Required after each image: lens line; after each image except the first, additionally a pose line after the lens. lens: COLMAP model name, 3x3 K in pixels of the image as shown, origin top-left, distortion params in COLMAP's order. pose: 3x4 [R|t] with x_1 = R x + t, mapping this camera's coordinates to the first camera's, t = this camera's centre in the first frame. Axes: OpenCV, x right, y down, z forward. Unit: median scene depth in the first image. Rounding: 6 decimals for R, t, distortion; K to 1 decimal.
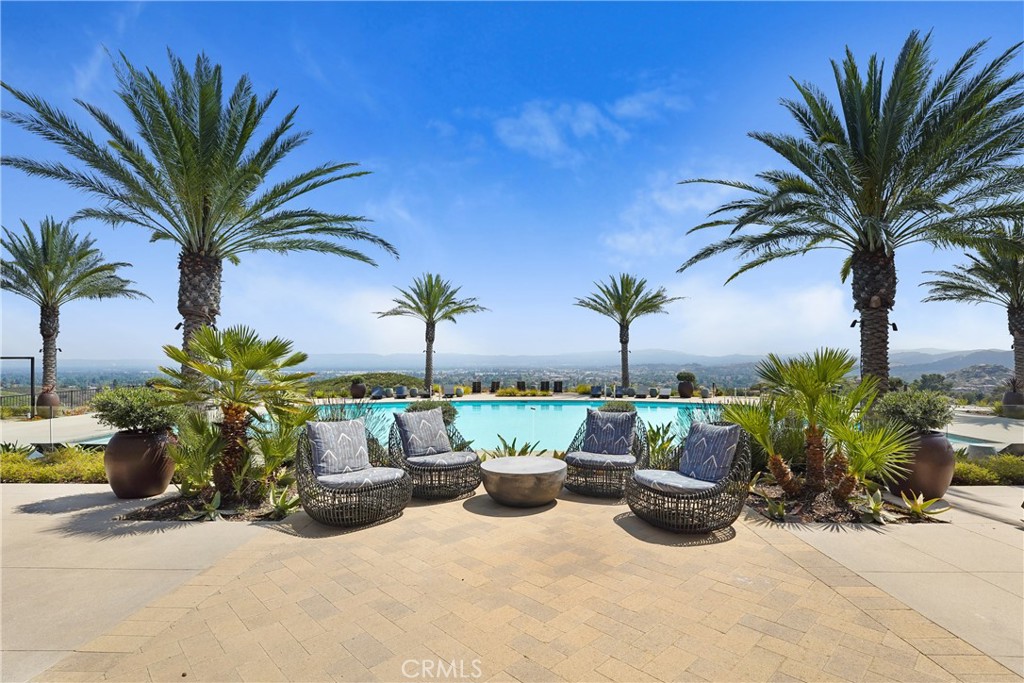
lens RADIAL K [[479.3, 0, 510.7], [0, 479.3, 363.4], [0, 0, 1]] dist [-0.000653, -0.000072]
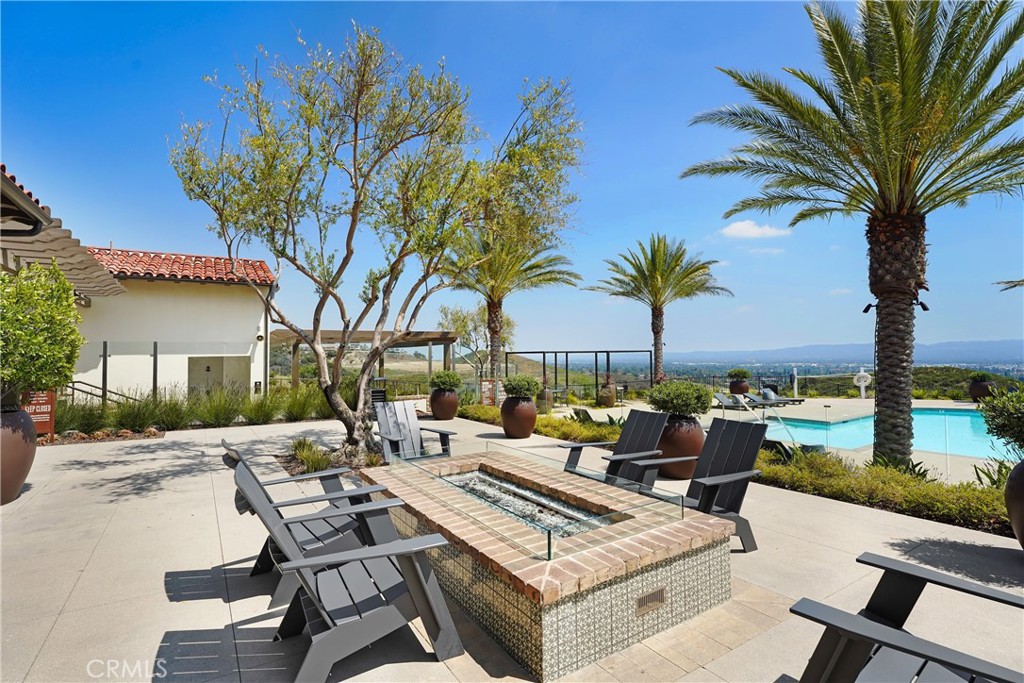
lens RADIAL K [[480.1, 0, 512.0], [0, 480.1, 341.5], [0, 0, 1]] dist [-0.000176, 0.000023]
pose [[0.580745, -0.029350, -0.813556, -0.213180], [0.005648, 0.999471, -0.032026, 0.000493], [0.814066, 0.014004, 0.580603, 0.020232]]
